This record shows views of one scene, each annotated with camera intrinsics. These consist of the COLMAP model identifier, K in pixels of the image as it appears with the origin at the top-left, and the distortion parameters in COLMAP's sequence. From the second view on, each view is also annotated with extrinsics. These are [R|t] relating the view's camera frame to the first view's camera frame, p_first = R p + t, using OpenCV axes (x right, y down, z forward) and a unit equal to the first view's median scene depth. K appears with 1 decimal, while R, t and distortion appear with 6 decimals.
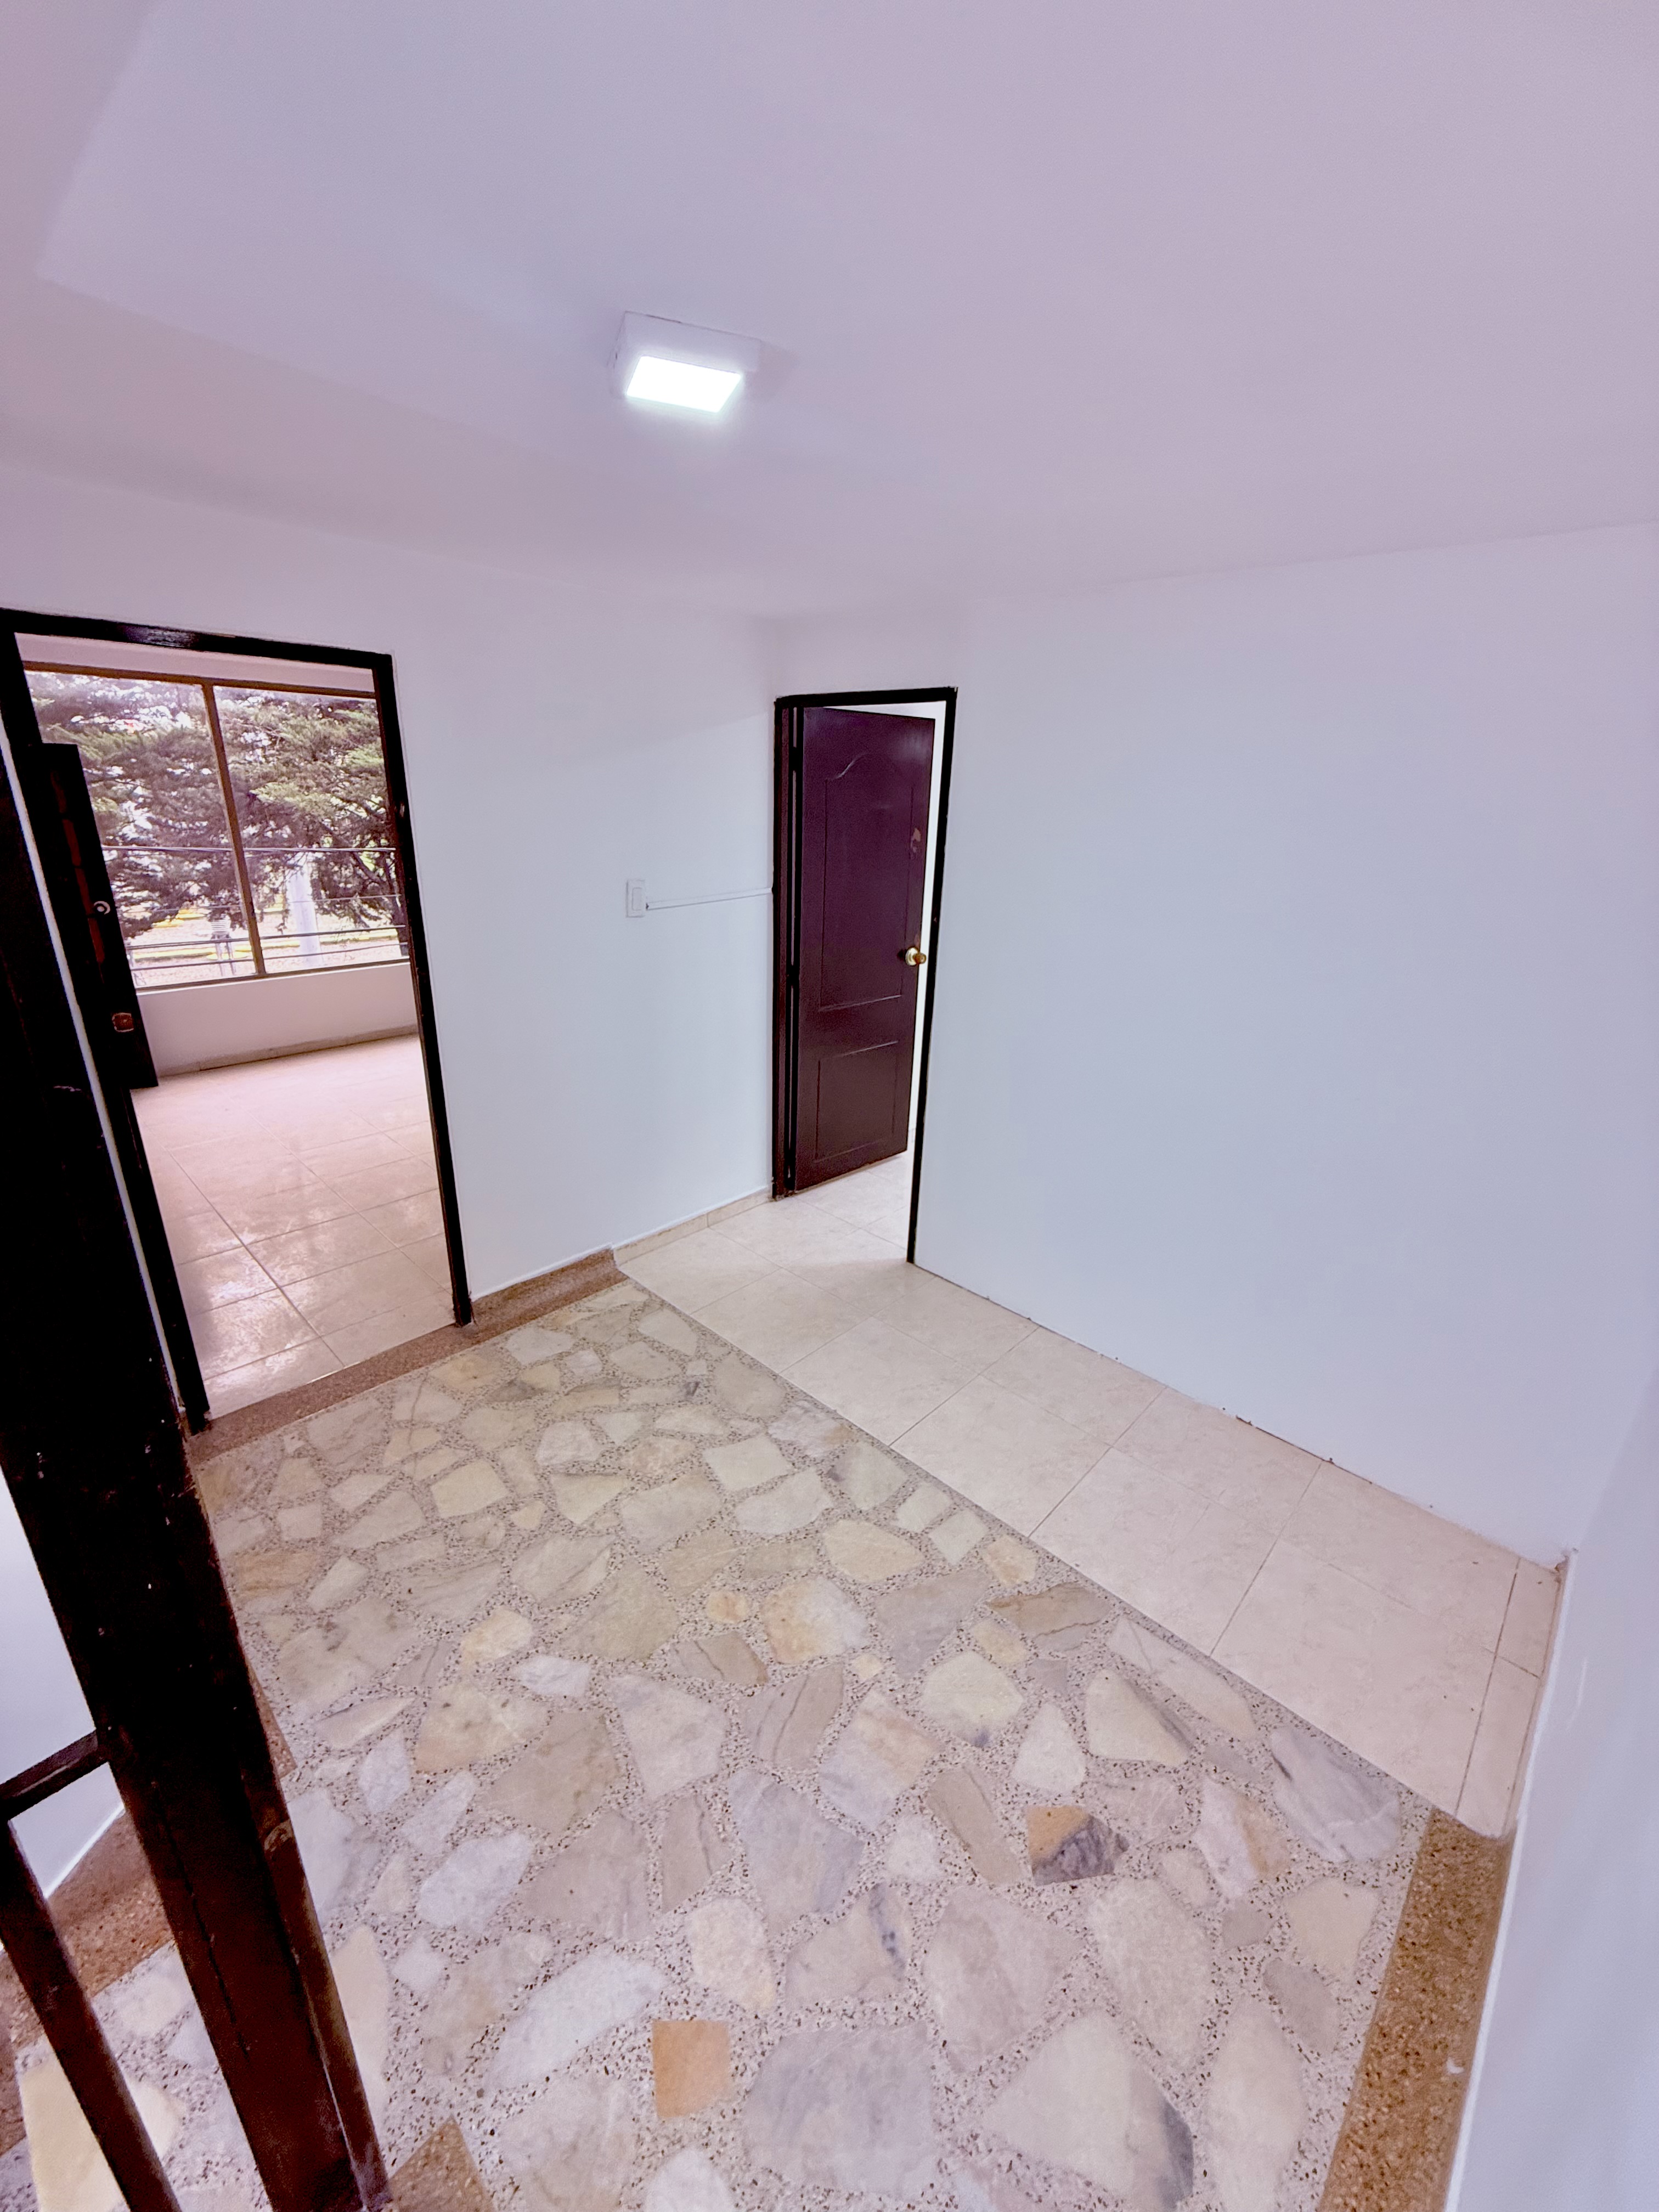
lens RADIAL K [[878.0, 0, 832.8], [0, 878.0, 1110.3], [0, 0, 1]] dist [-0.005736, -0.000418]
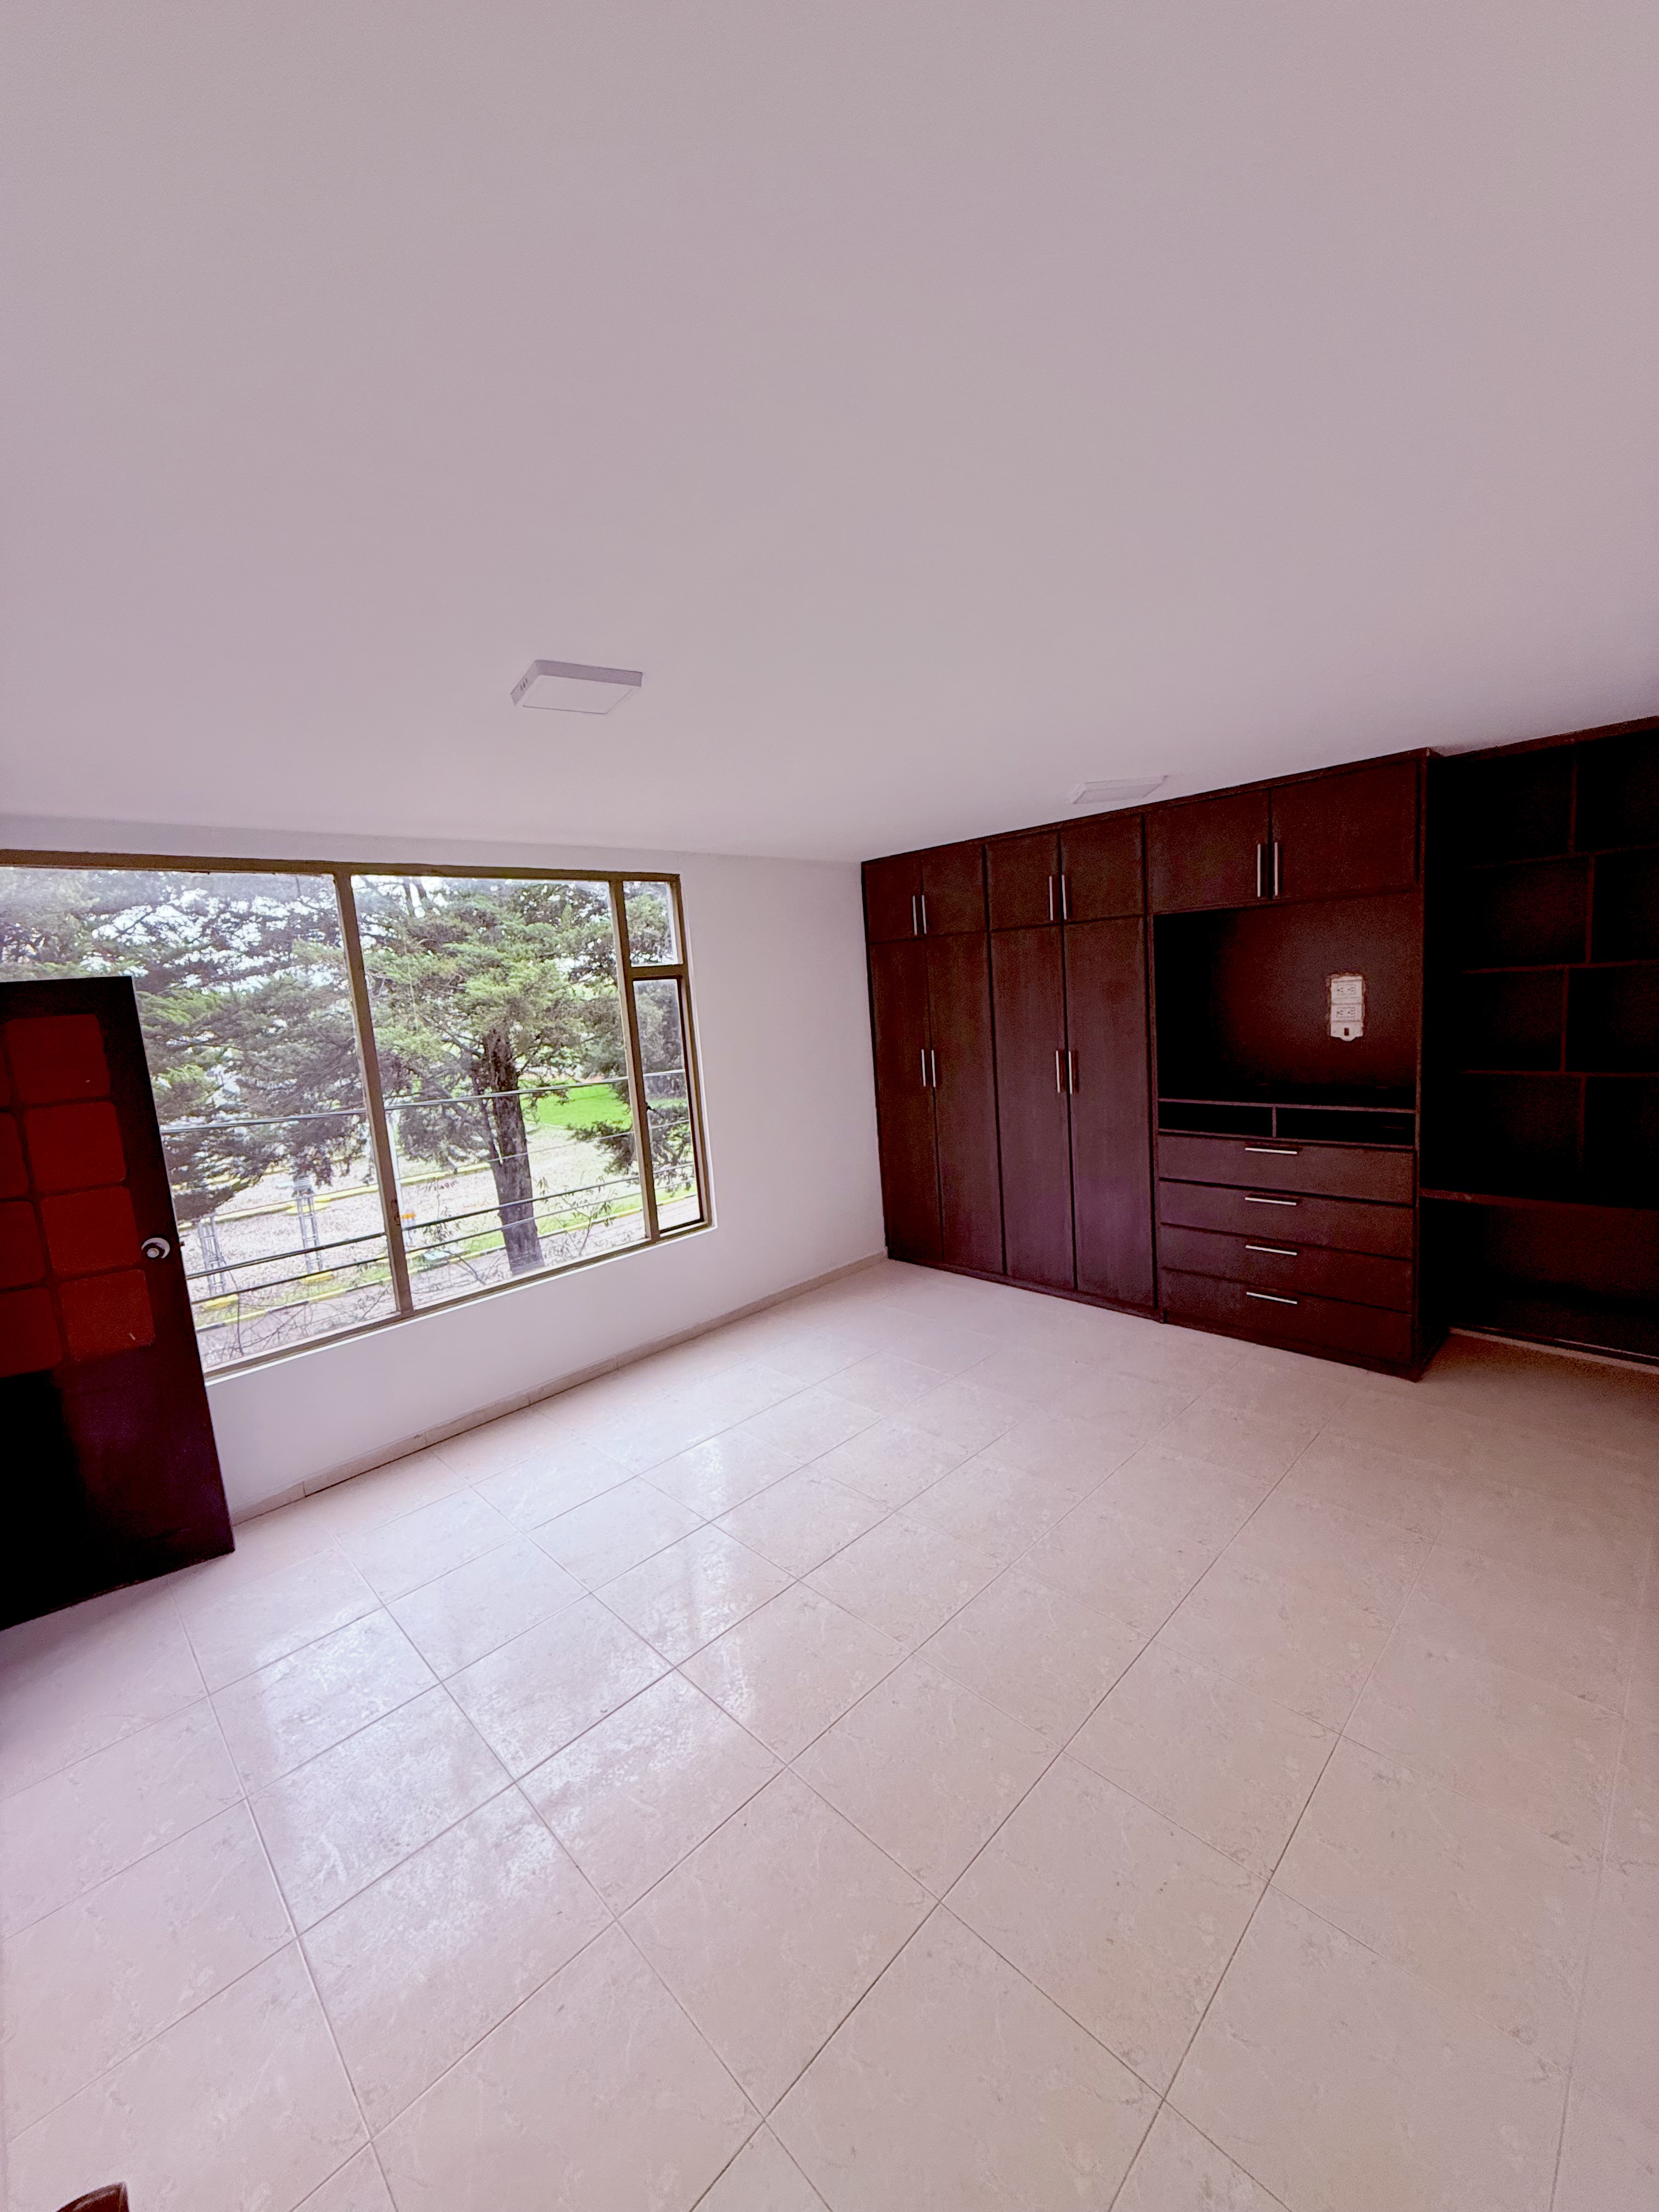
lens RADIAL K [[878.0, 0, 828.0], [0, 878.0, 1100.0], [0, 0, 1]] dist [-0.005736, -0.000418]
pose [[0.993104, -0.105499, -0.051124, -0.108710], [0.091612, 0.970487, -0.223073, -0.047327], [0.073149, 0.216851, 0.973460, 0.137266]]
